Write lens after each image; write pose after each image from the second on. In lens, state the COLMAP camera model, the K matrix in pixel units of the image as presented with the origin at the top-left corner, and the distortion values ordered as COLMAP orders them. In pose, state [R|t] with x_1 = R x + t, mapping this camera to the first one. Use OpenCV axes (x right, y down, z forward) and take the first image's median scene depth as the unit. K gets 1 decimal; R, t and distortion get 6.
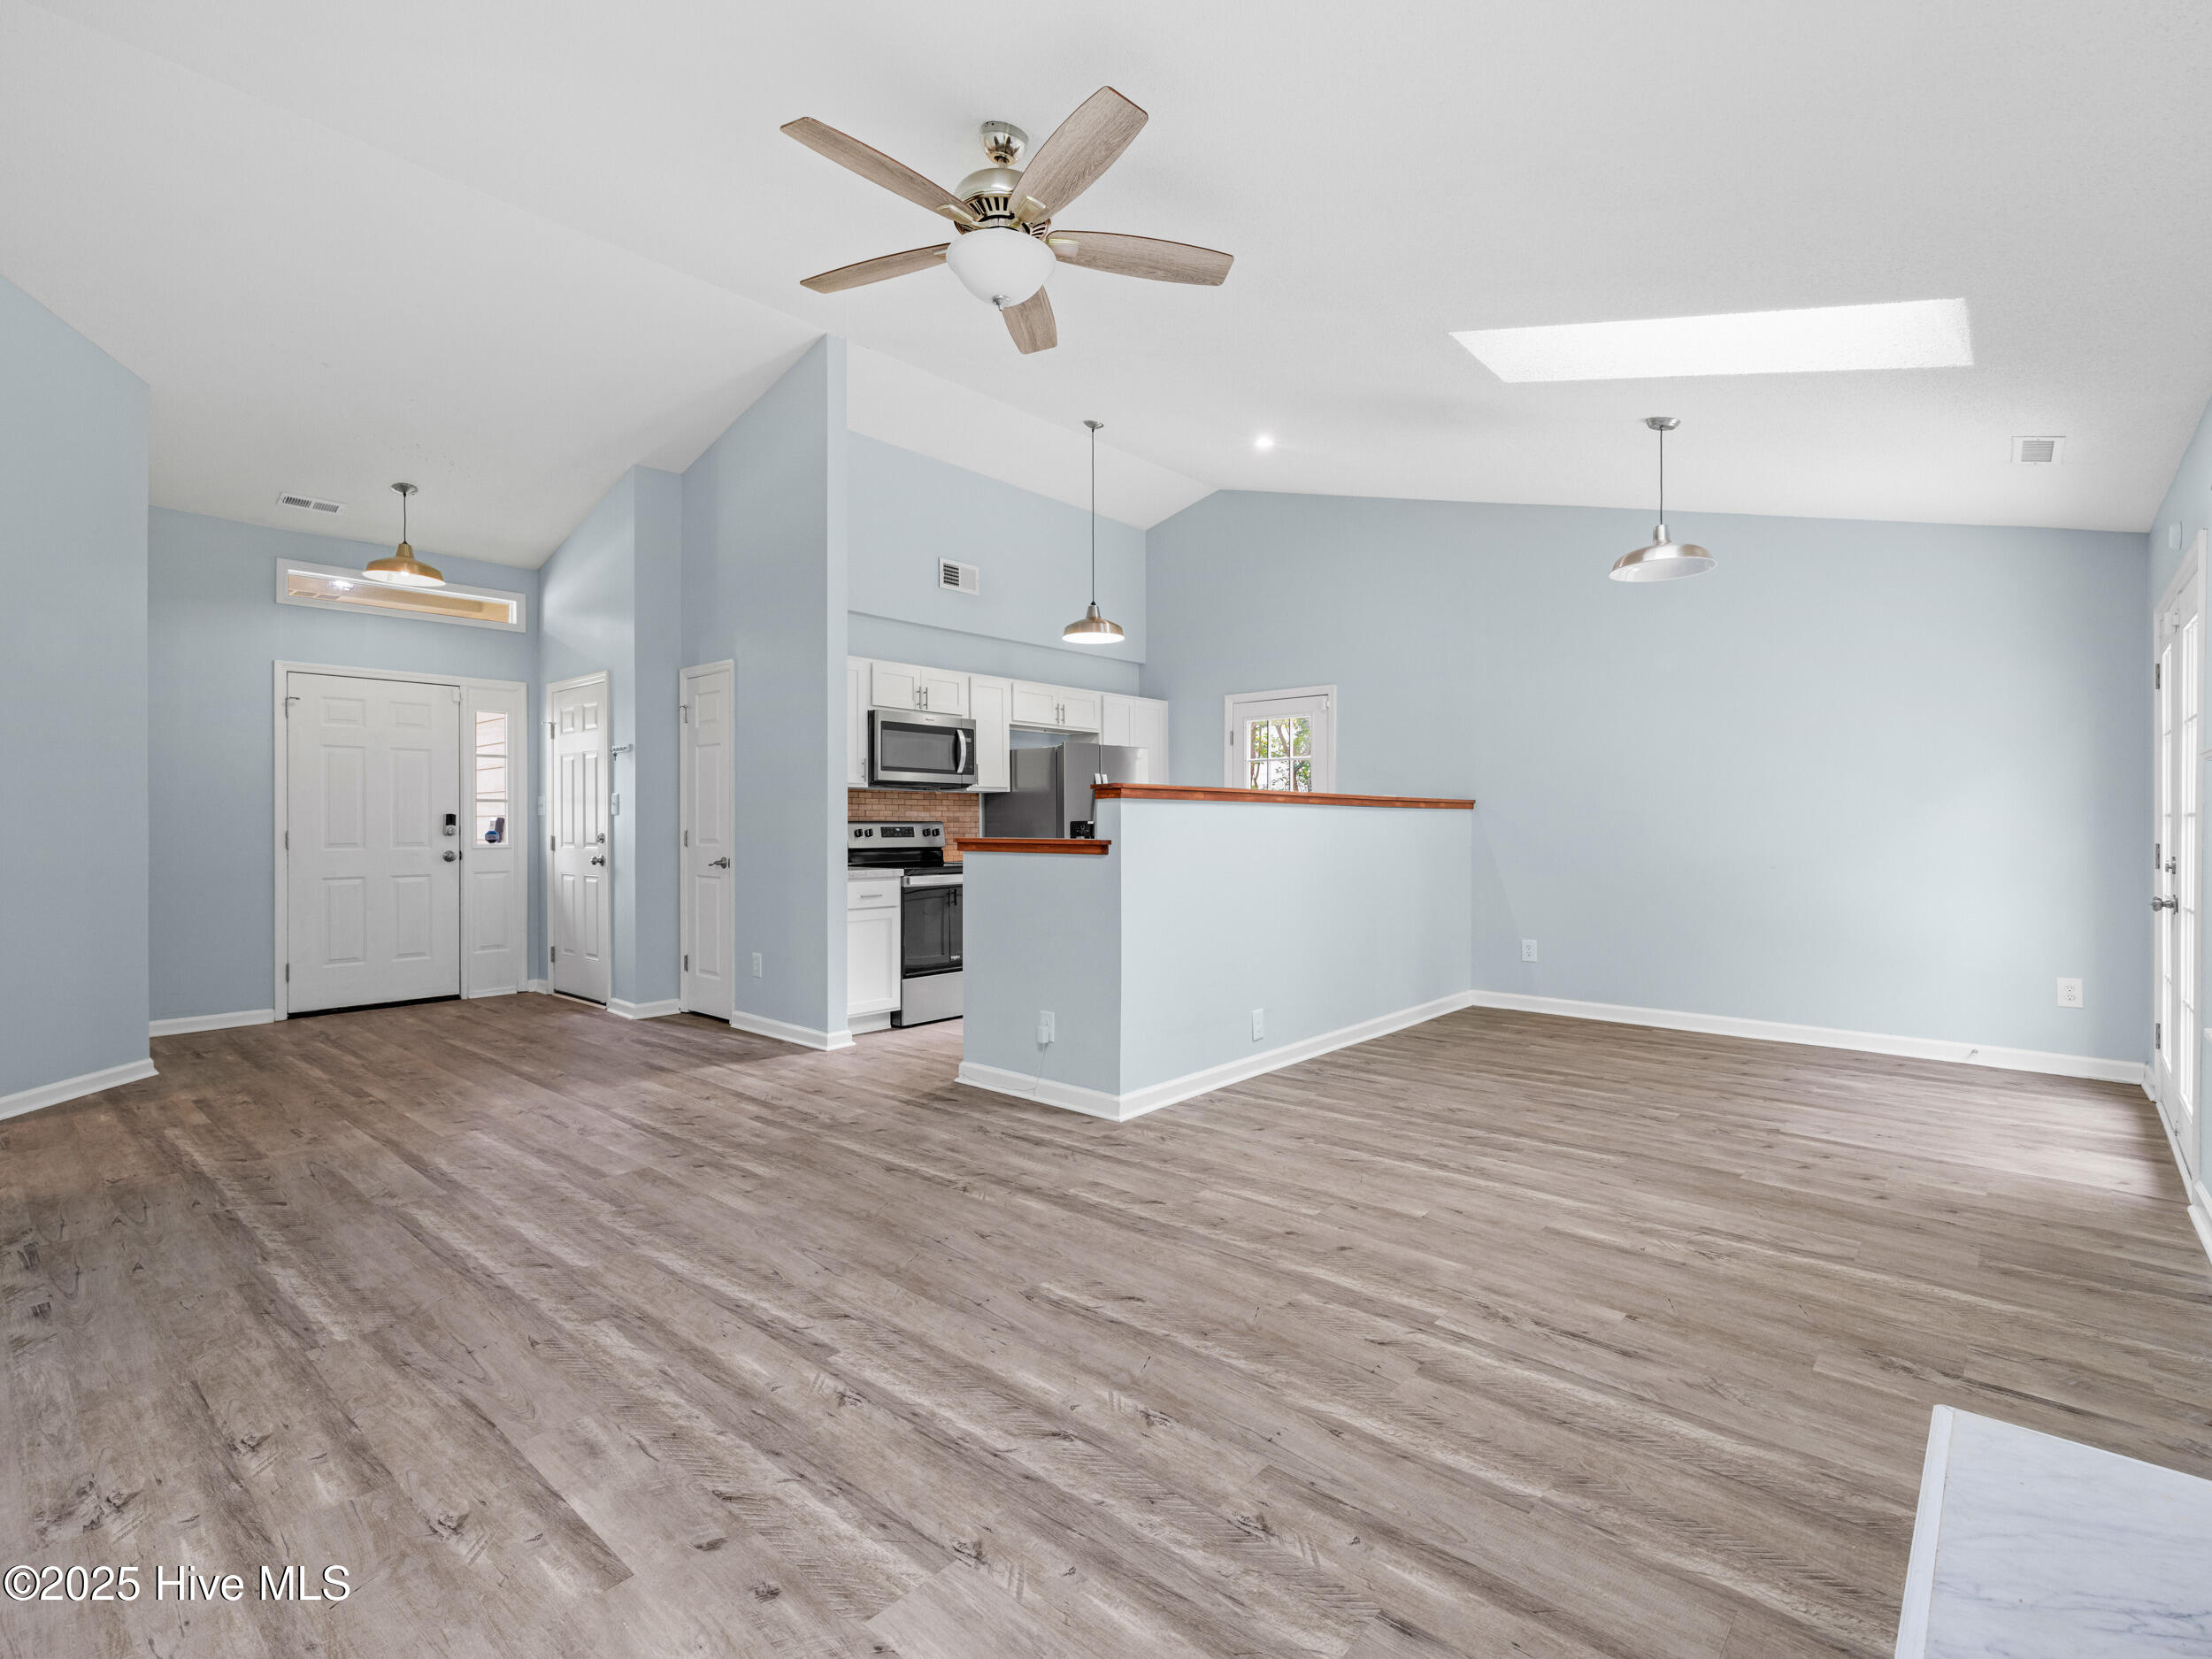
lens RADIAL K [[1025.6, 0, 1094.5], [0, 1025.6, 840.3], [0, 0, 1]] dist [0.001274, 0.000188]
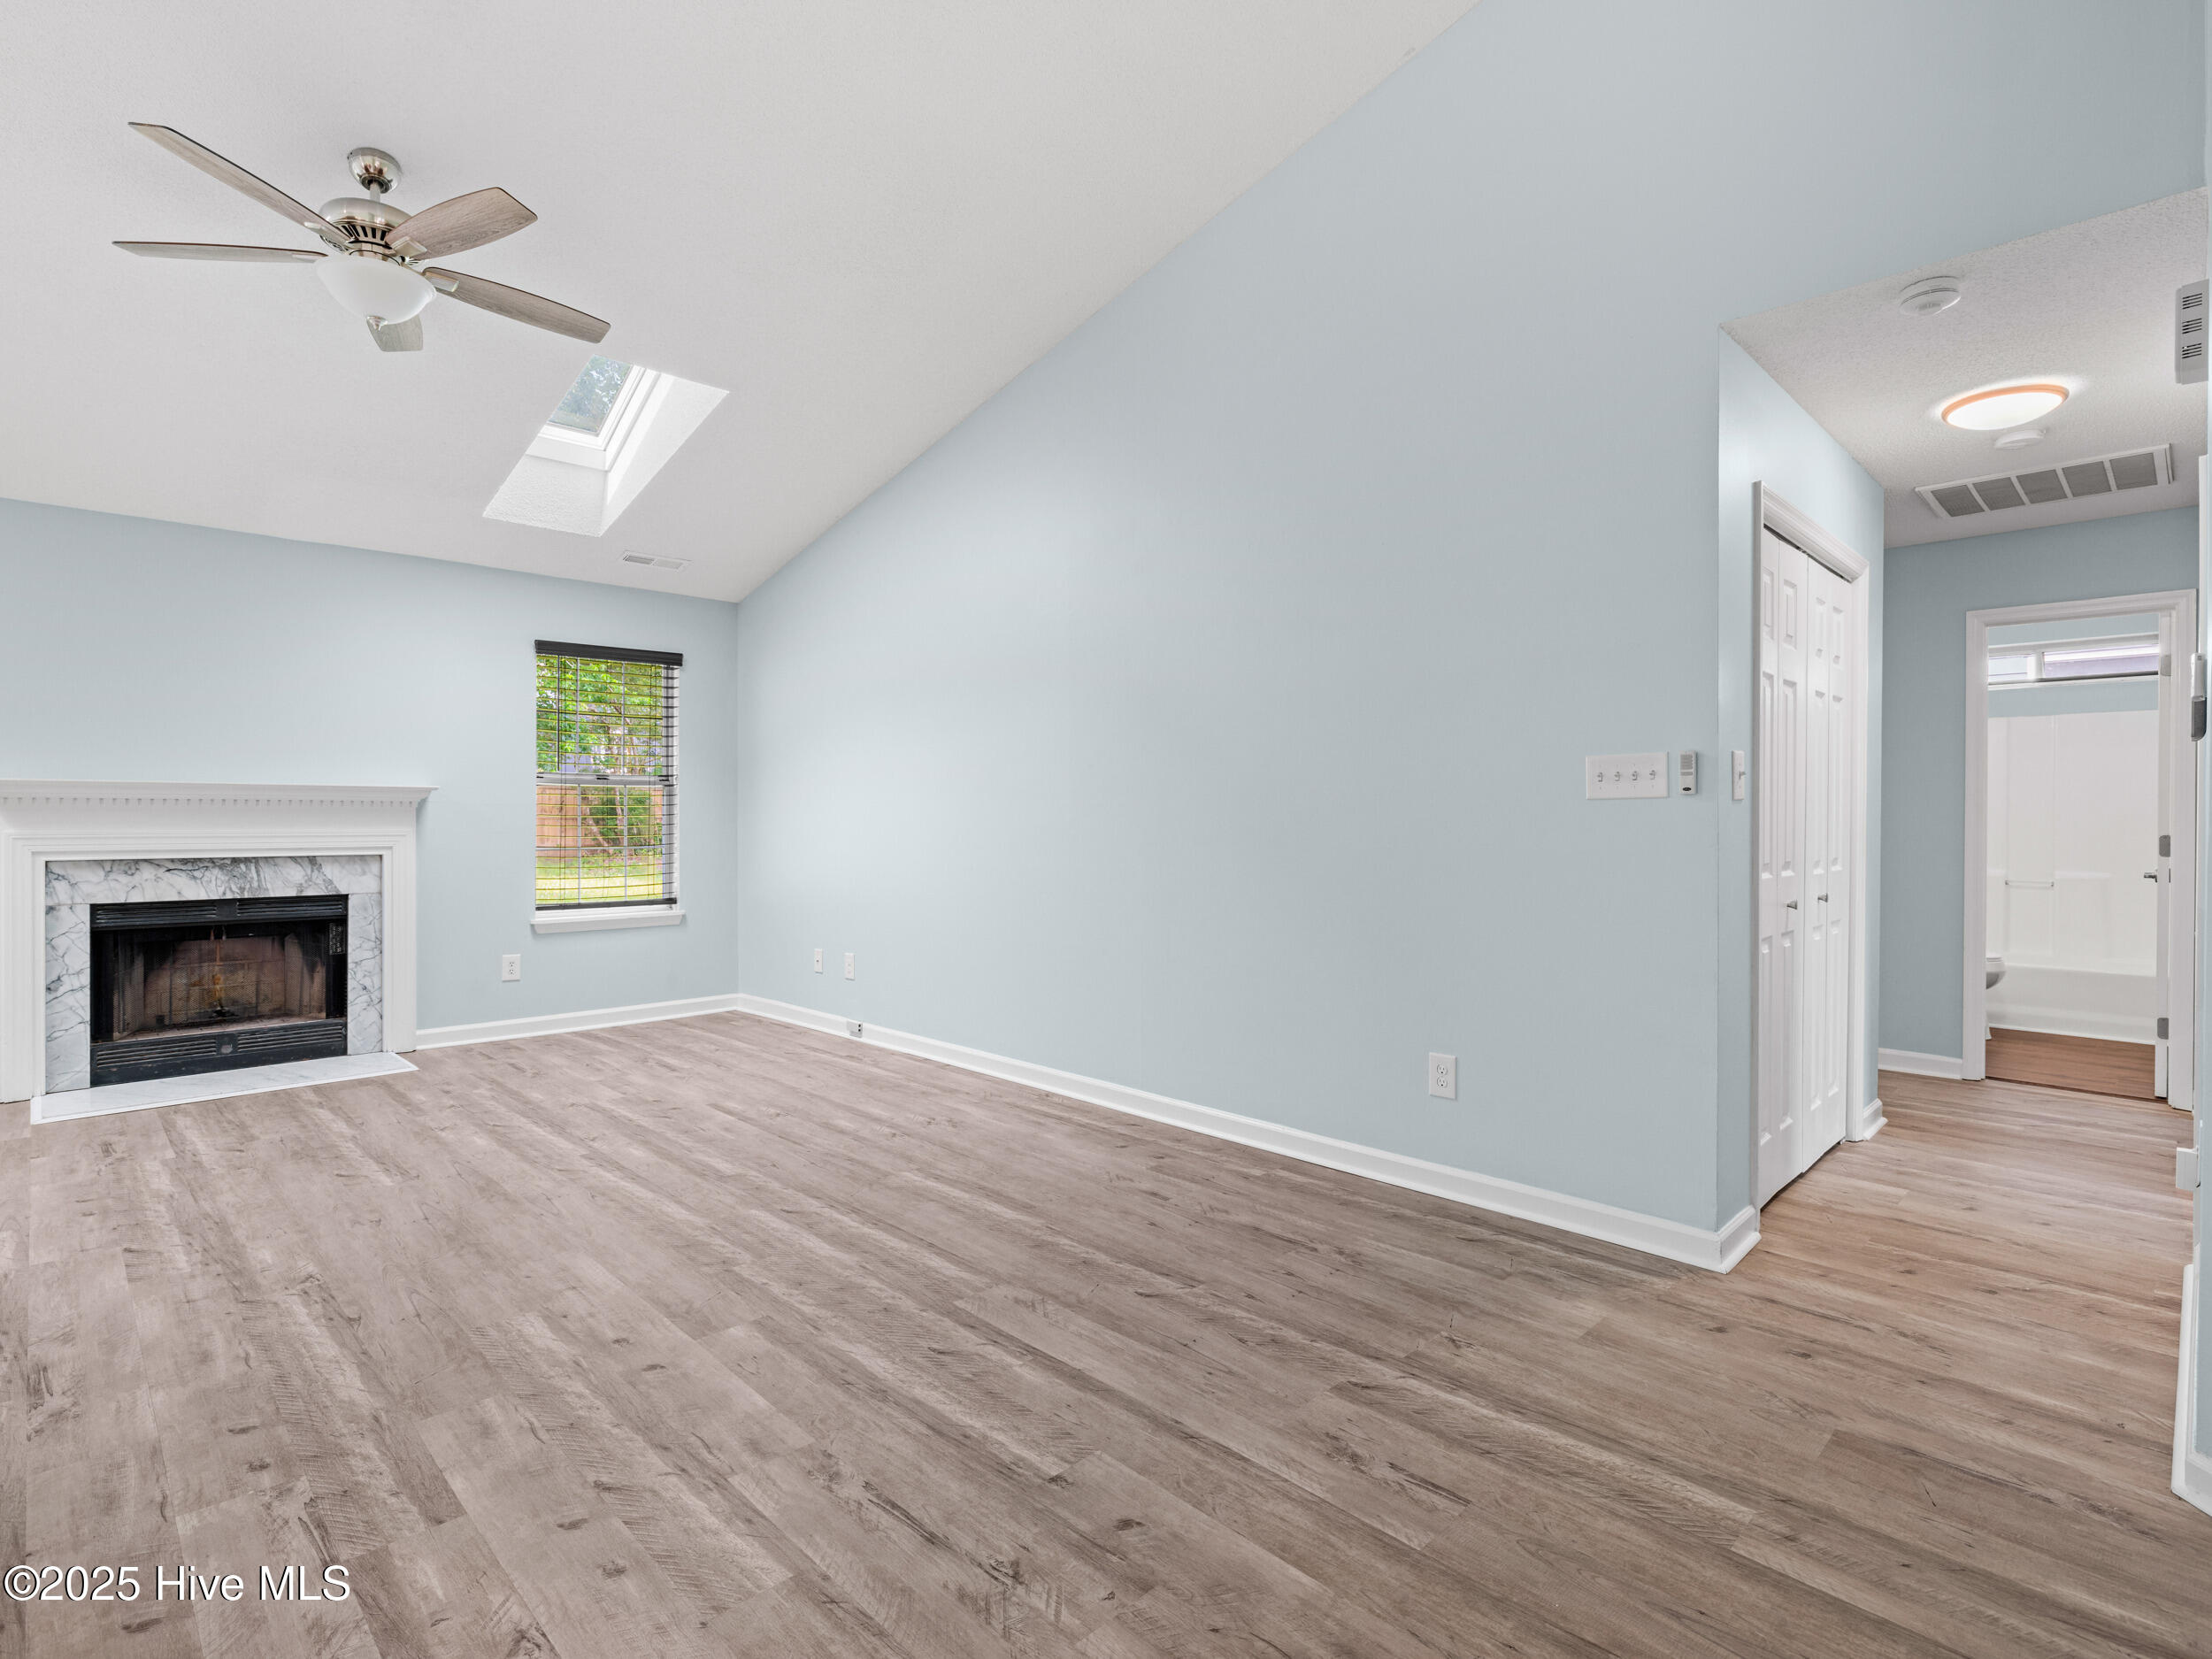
lens RADIAL K [[1082.5, 0, 1088.2], [0, 1082.5, 820.7], [0, 0, 1]] dist [-0.011284, 0.001762]
pose [[-0.997524, -0.003497, 0.070246, -0.975463], [-0.002020, 0.999775, 0.021095, -0.037348], [-0.070304, 0.020901, -0.997307, 2.215185]]
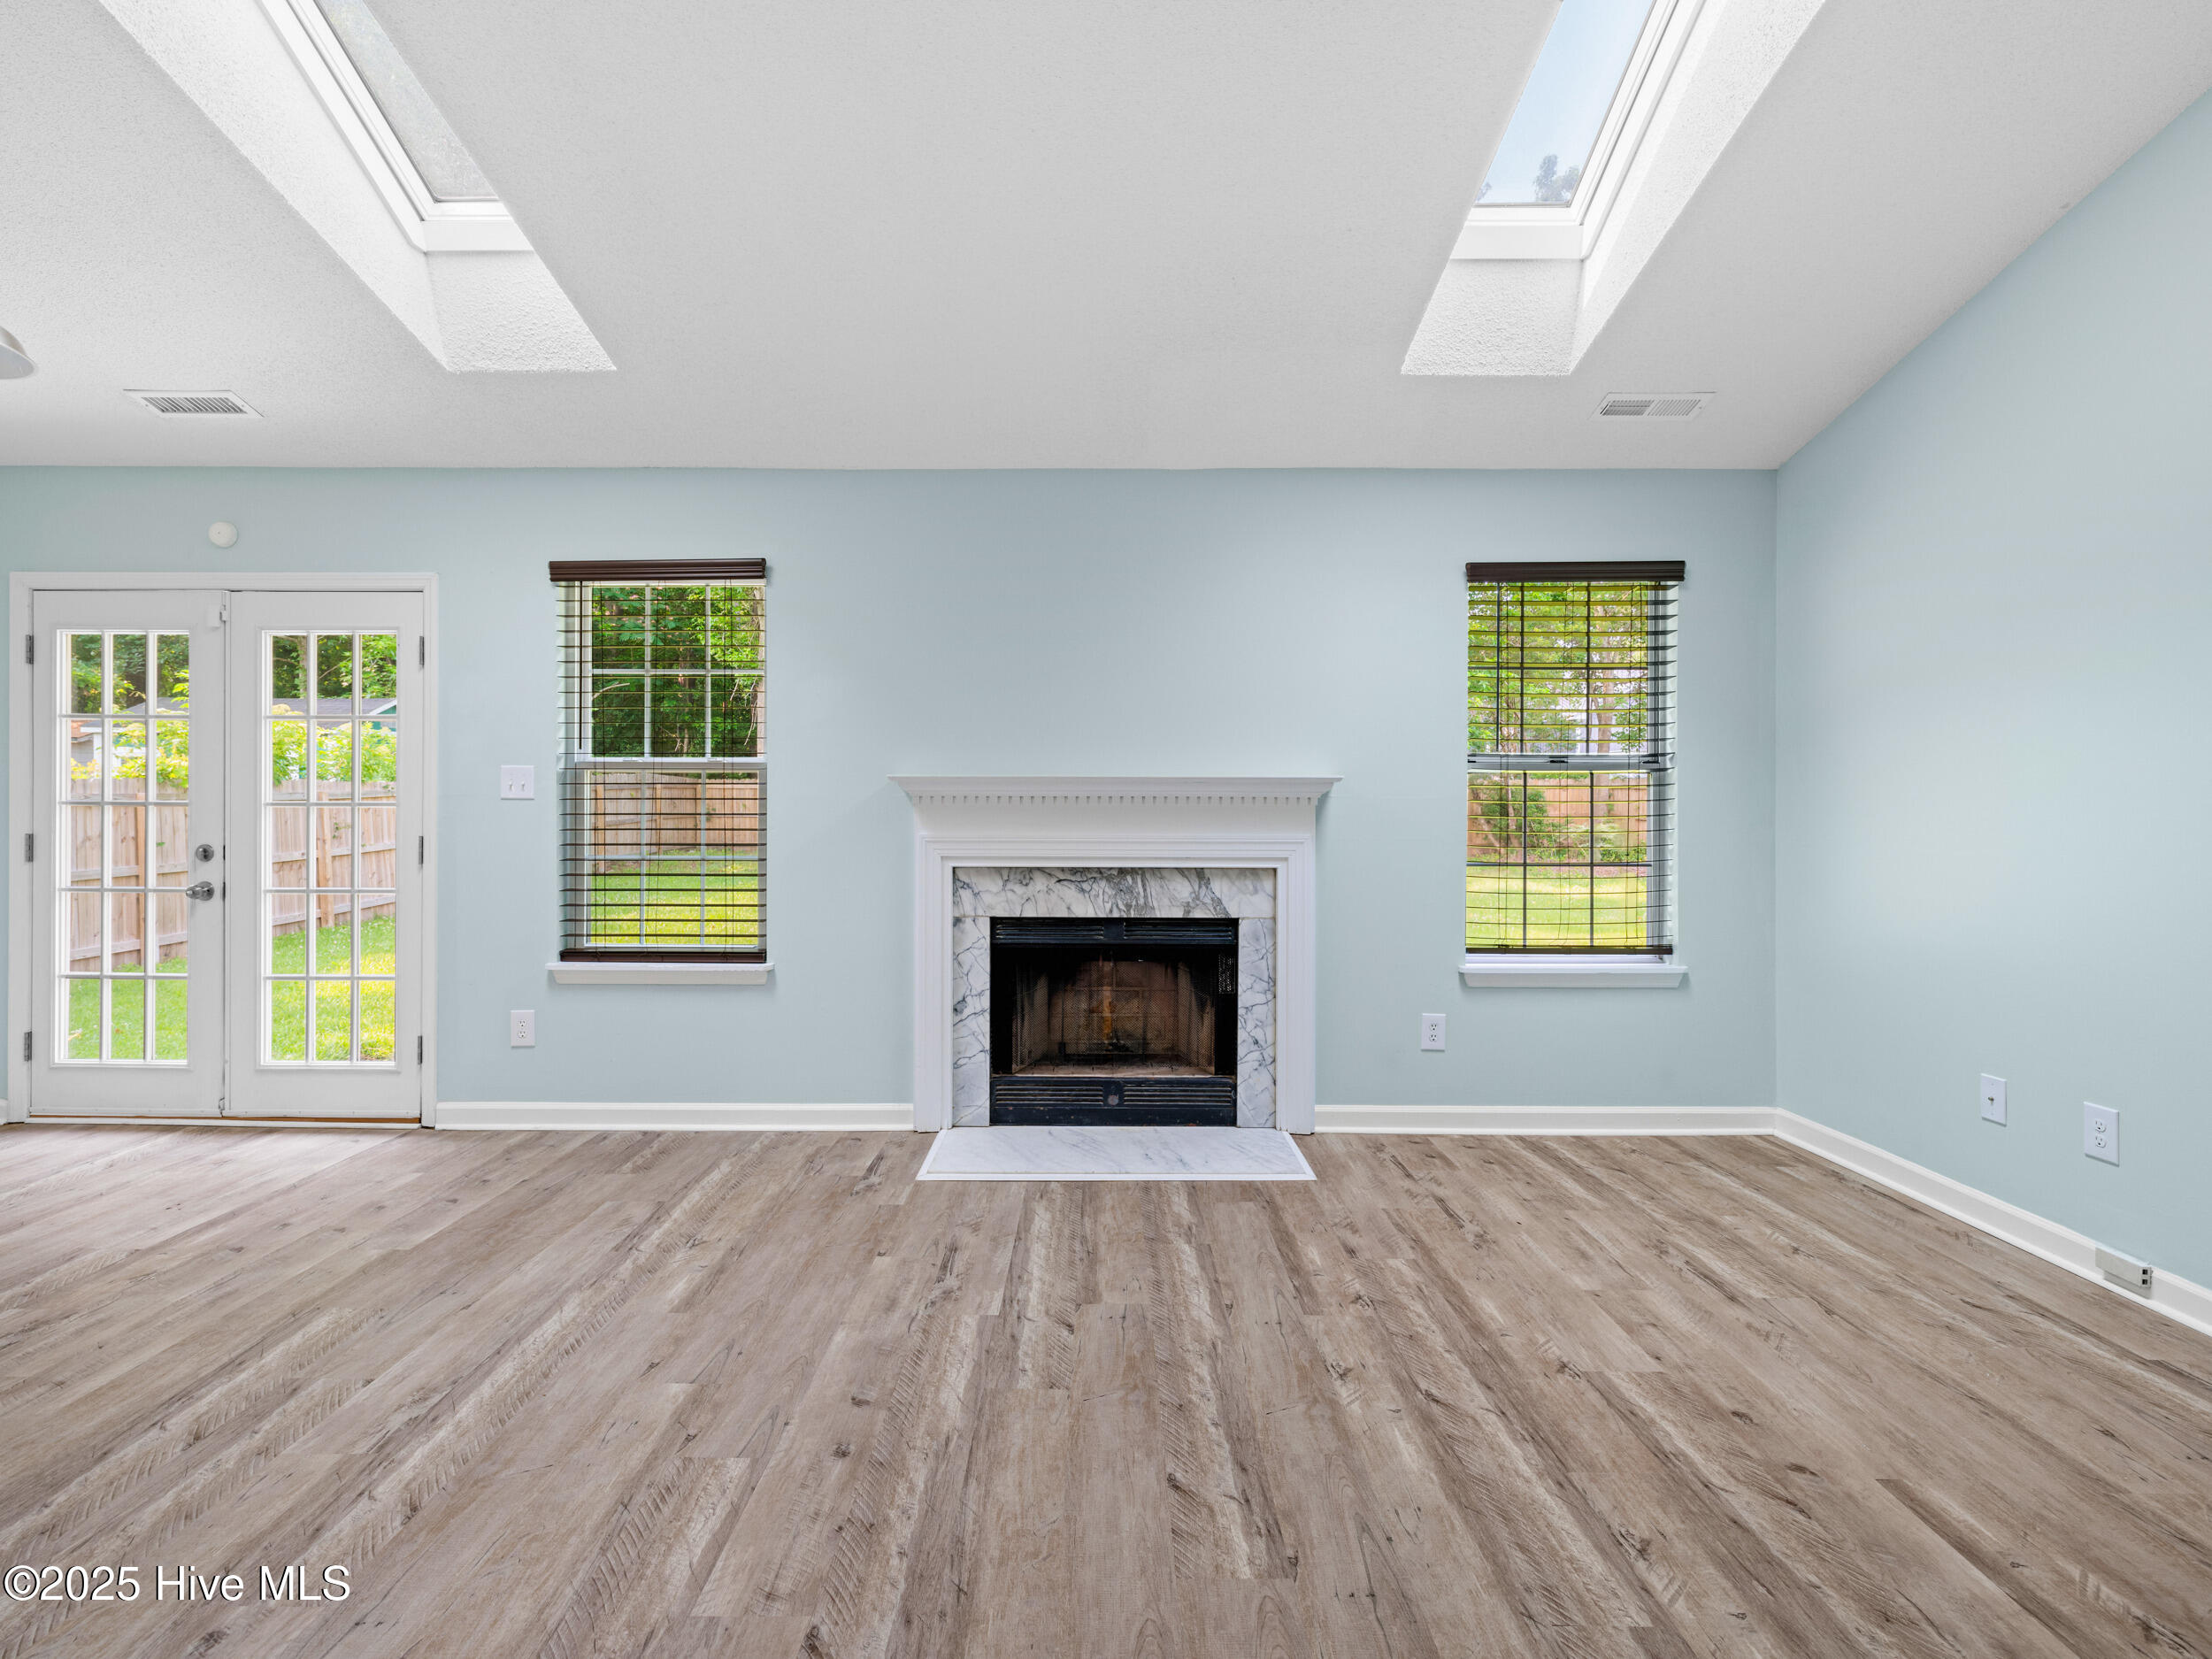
lens RADIAL K [[1025.6, 0, 1107.4], [0, 1025.6, 816.8], [0, 0, 1]] dist [0.001274, 0.000188]
pose [[-0.666171, -0.004698, 0.745784, -0.442024], [0.010062, 0.999833, 0.015286, -0.025727], [-0.745731, 0.017687, -0.666013, 1.445889]]
